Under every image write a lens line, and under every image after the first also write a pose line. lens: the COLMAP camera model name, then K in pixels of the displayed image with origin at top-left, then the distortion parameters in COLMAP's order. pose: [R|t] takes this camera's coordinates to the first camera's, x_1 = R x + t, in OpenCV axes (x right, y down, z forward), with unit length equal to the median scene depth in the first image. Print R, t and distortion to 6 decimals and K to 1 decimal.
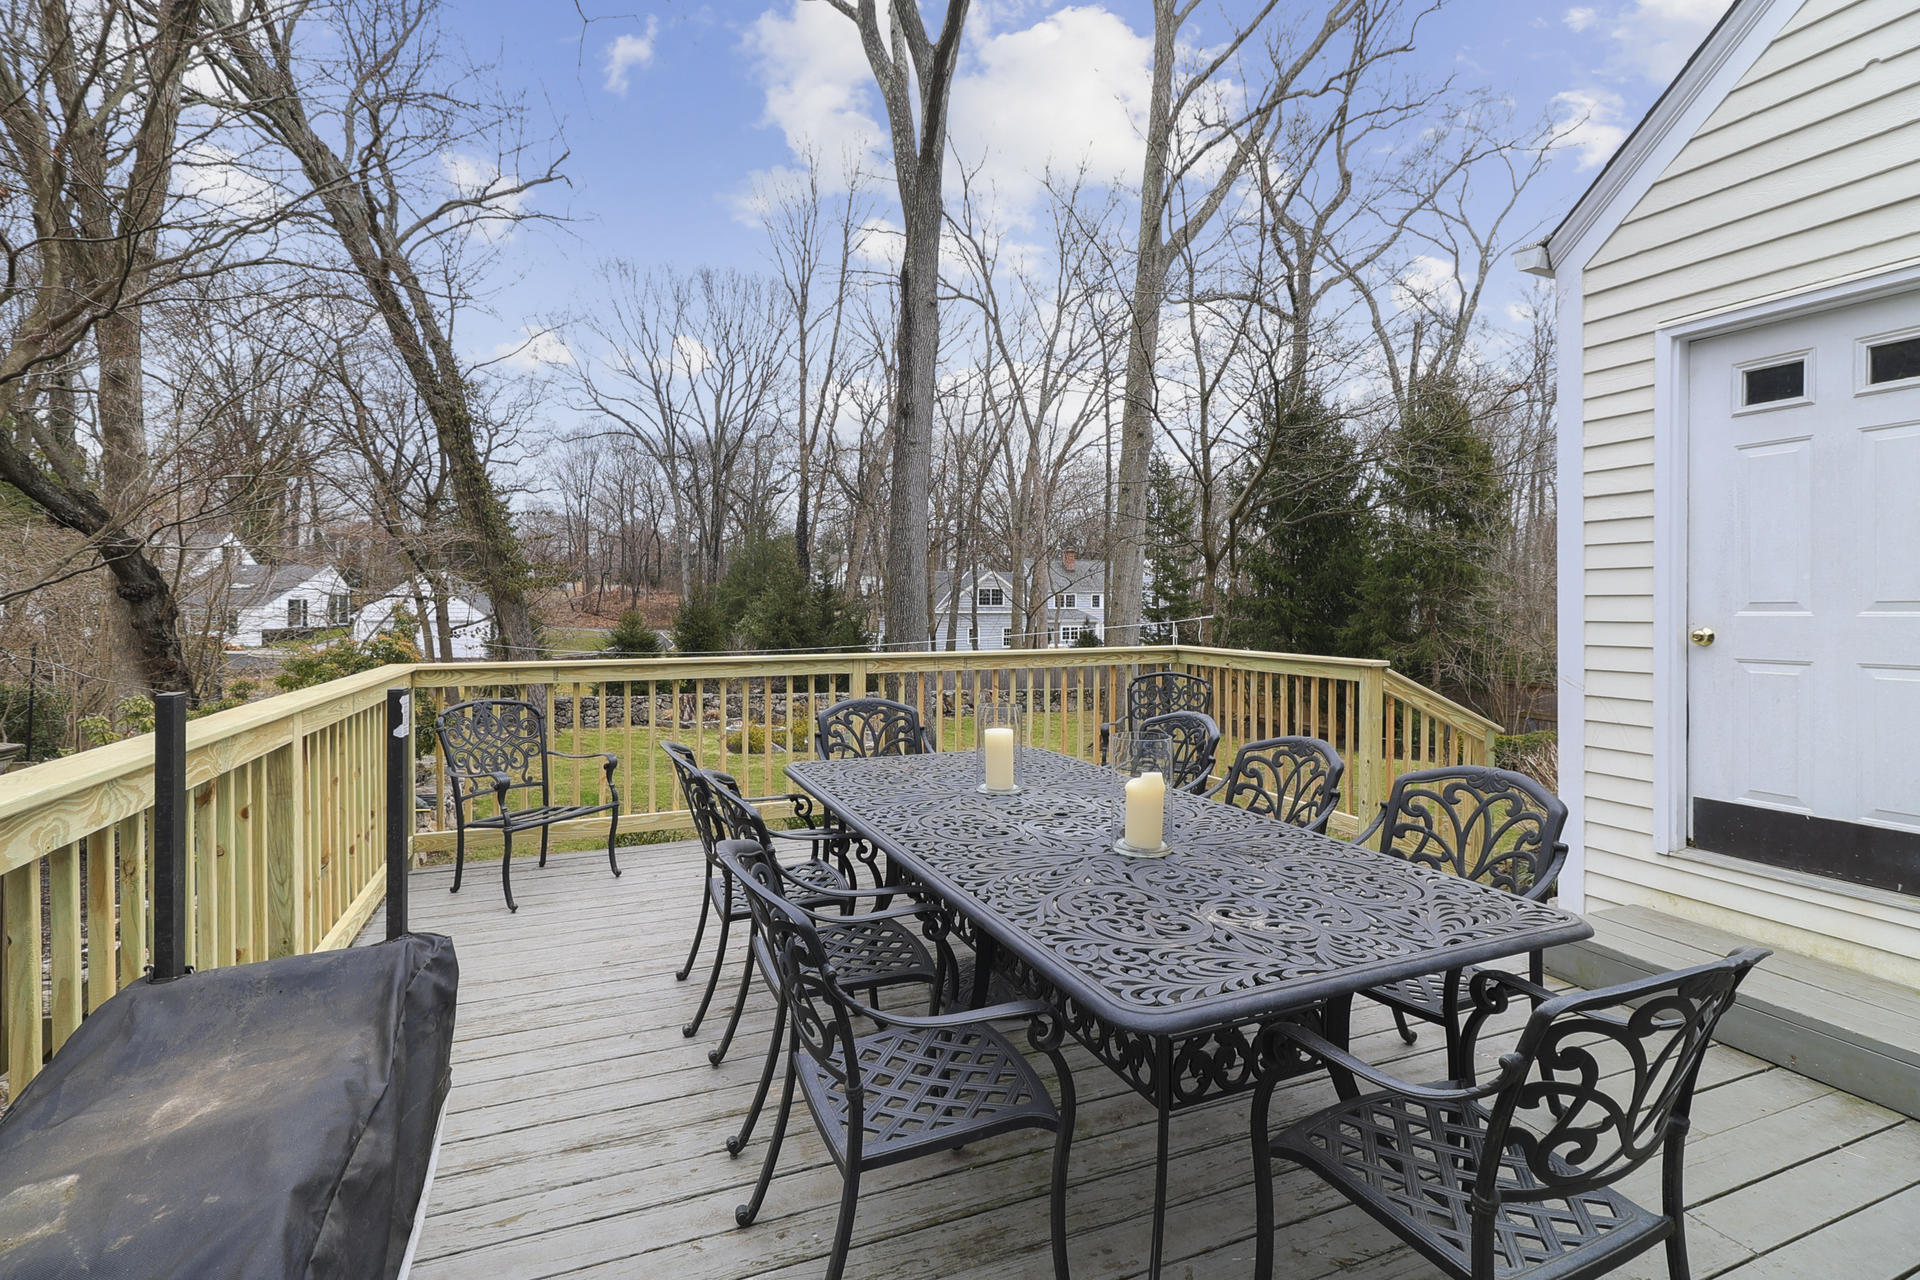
lens RADIAL K [[924.2, 0, 966.8], [0, 924.2, 619.6], [0, 0, 1]] dist [0.001272, 0.000275]
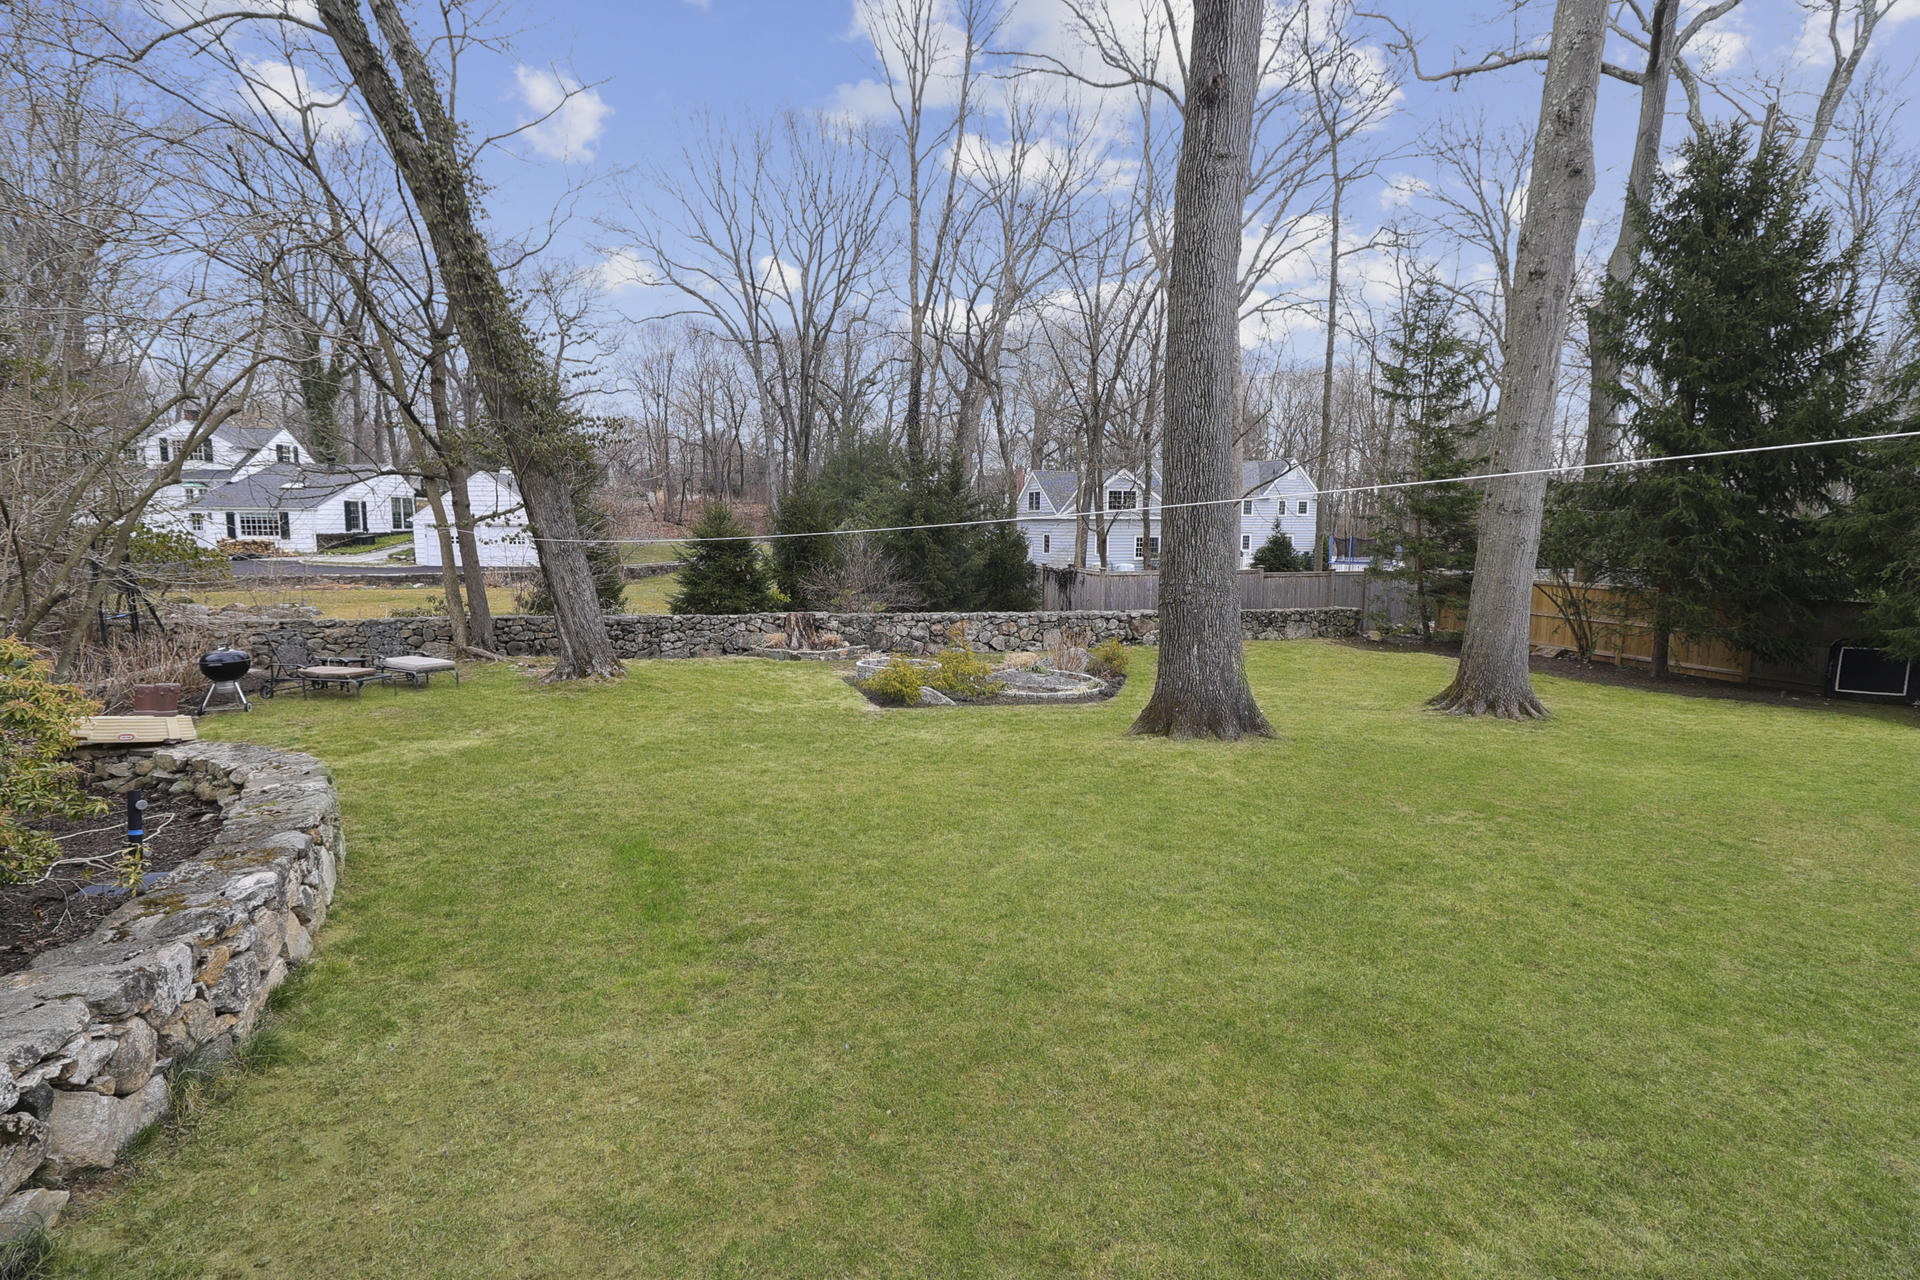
lens RADIAL K [[896.1, 0, 960.0], [0, 896.1, 640.0], [0, 0, 1]] dist [0.003791, 0.000355]
pose [[0.996628, 0.012350, -0.081122, -0.055088], [-0.003021, 0.993461, 0.114131, 0.009899], [0.082001, -0.113501, 0.990148, 0.146748]]
